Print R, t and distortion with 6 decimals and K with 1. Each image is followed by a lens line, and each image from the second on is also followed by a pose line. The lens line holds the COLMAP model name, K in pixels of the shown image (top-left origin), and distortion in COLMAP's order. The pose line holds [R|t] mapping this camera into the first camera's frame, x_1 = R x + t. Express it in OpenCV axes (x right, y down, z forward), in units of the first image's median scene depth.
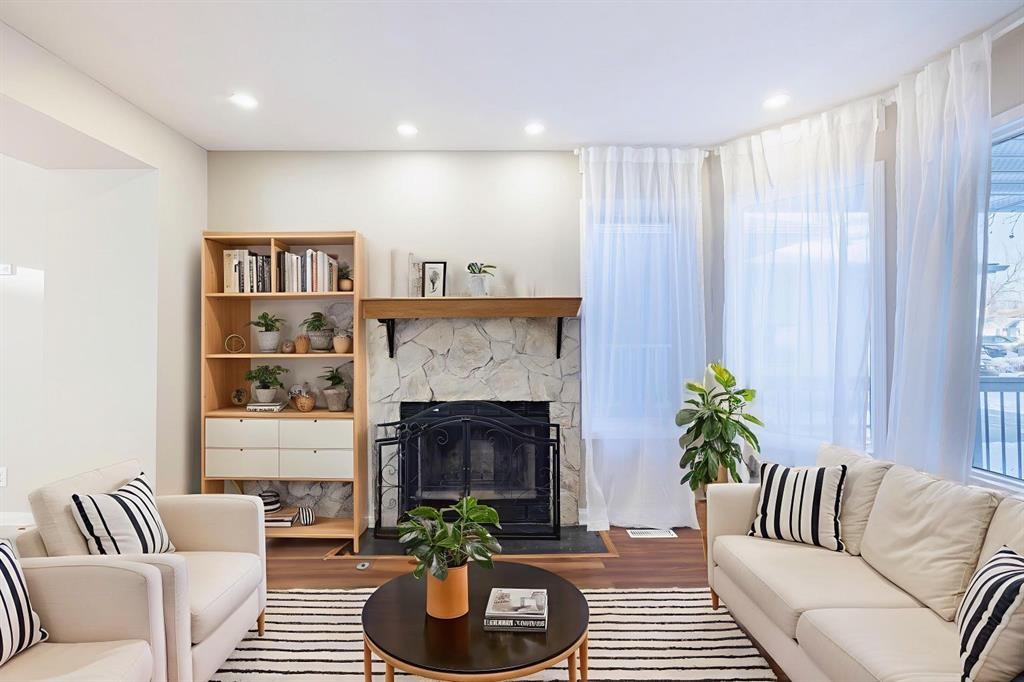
lens RADIAL K [[427.9, 0, 508.6], [0, 427.9, 337.1], [0, 0, 1]] dist [-0.001261, -0.000201]
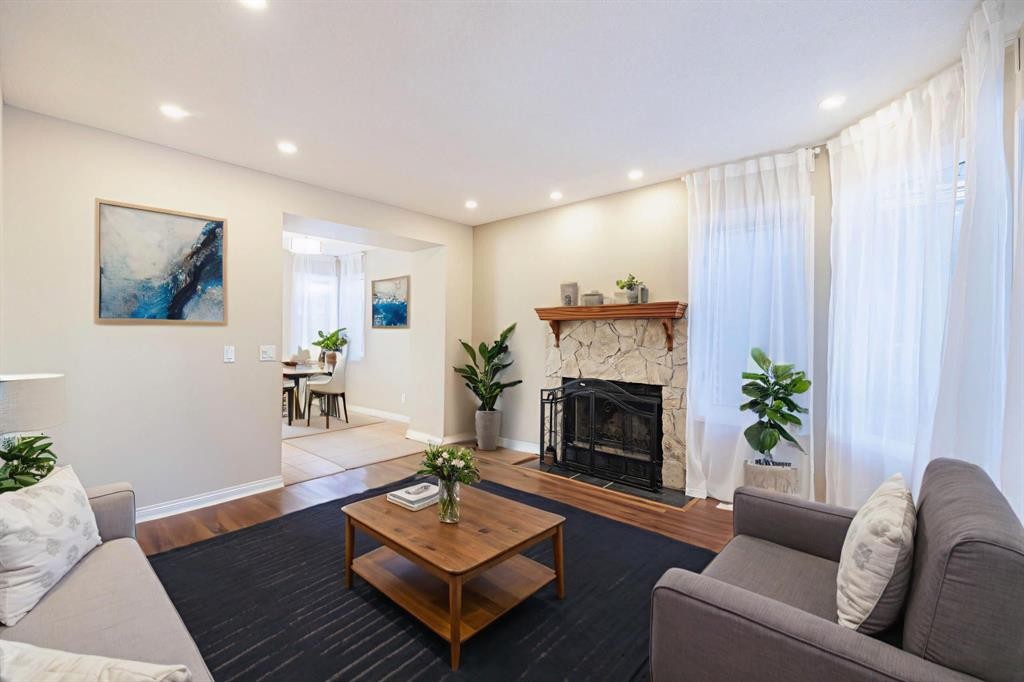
lens RADIAL K [[427.9, 0, 512.7], [0, 427.9, 337.6], [0, 0, 1]] dist [-0.001261, -0.000201]
pose [[0.749618, 0.013950, -0.661723, 0.595741], [-0.004067, 0.999856, 0.016471, -0.007454], [0.661858, -0.009655, 0.749567, -0.215515]]
